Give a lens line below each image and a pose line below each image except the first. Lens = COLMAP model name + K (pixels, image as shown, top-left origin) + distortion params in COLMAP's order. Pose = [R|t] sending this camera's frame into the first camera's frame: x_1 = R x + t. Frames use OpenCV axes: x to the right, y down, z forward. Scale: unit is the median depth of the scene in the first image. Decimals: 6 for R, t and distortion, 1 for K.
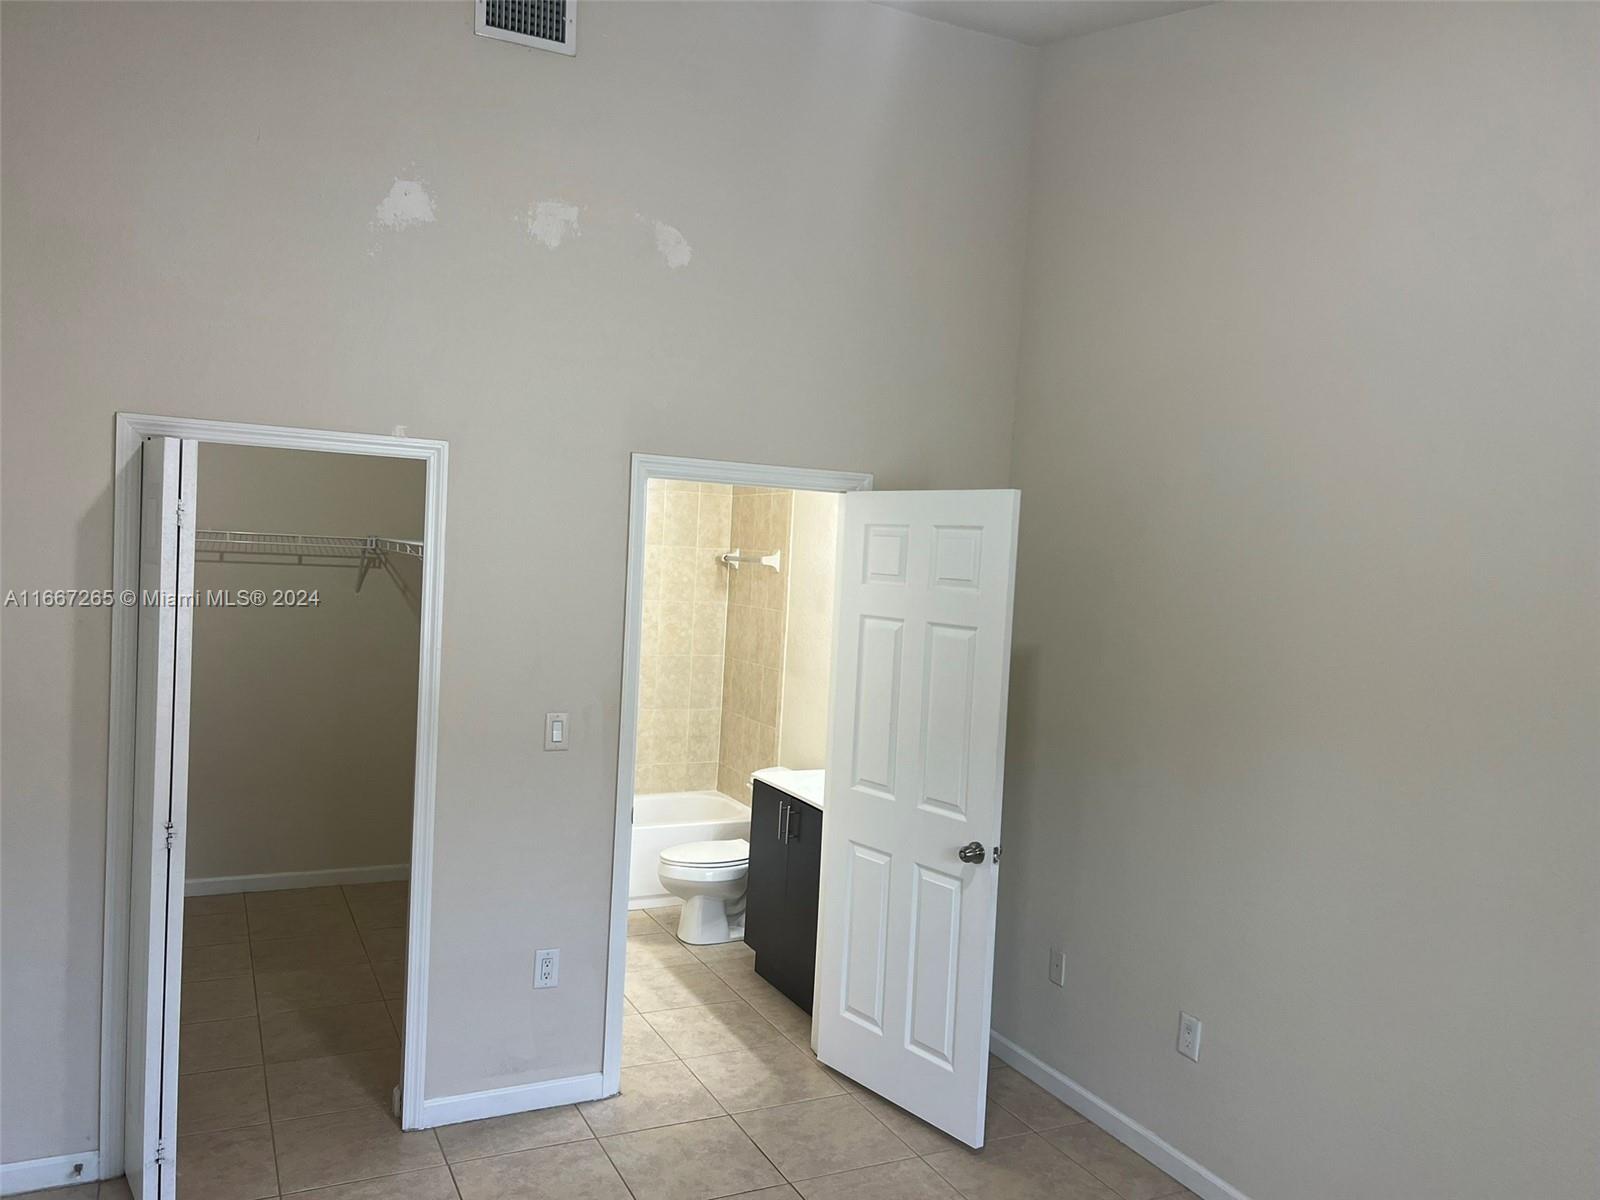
lens RADIAL K [[1212.5, 0, 806.8], [0, 1212.5, 593.6], [0, 0, 1]] dist [0.055958, -0.055381]
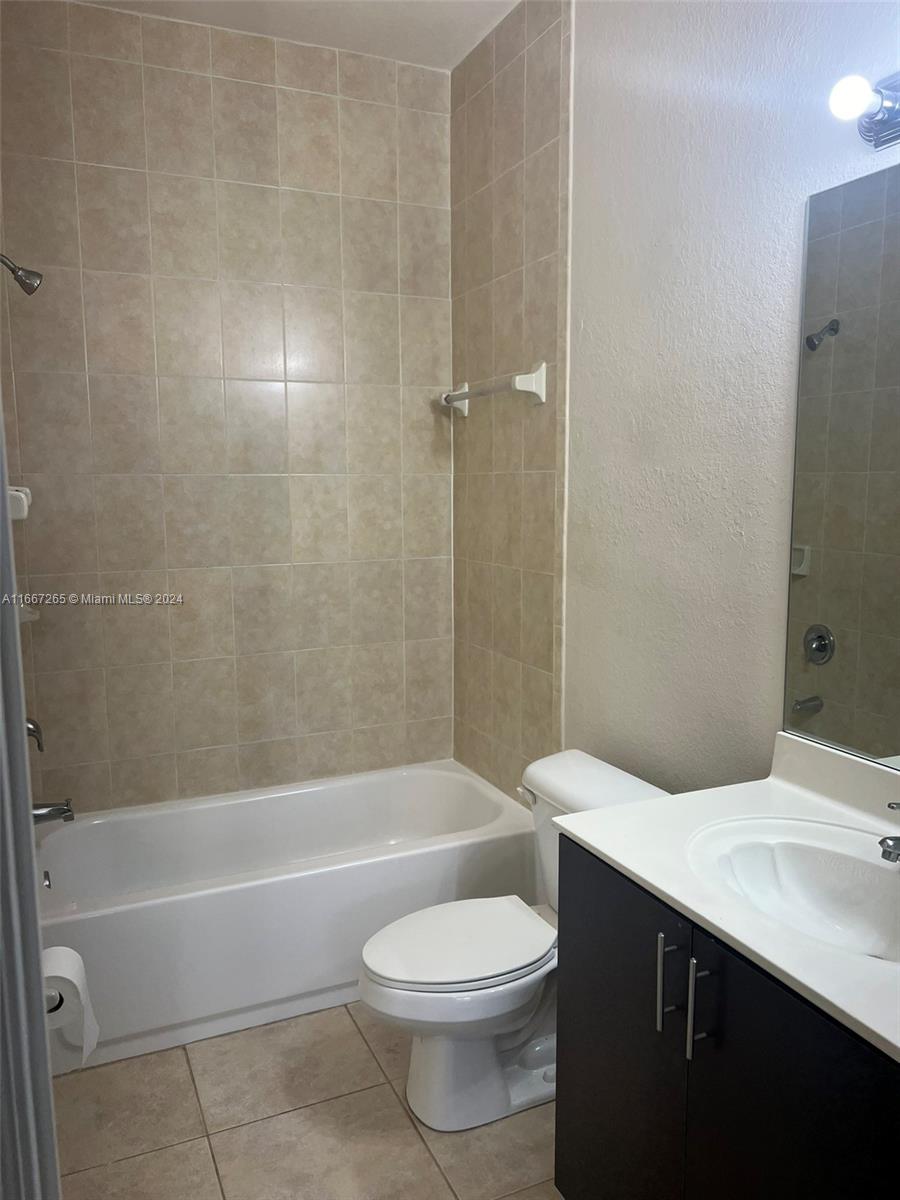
lens RADIAL K [[909.4, 0, 448.4], [0, 909.4, 602.5], [0, 0, 1]] dist [0.055958, -0.055381]
pose [[0.997109, -0.053290, -0.054162, -0.046431], [0.058310, 0.993692, 0.095790, 0.029533], [0.048716, -0.098671, 0.993927, 0.523703]]
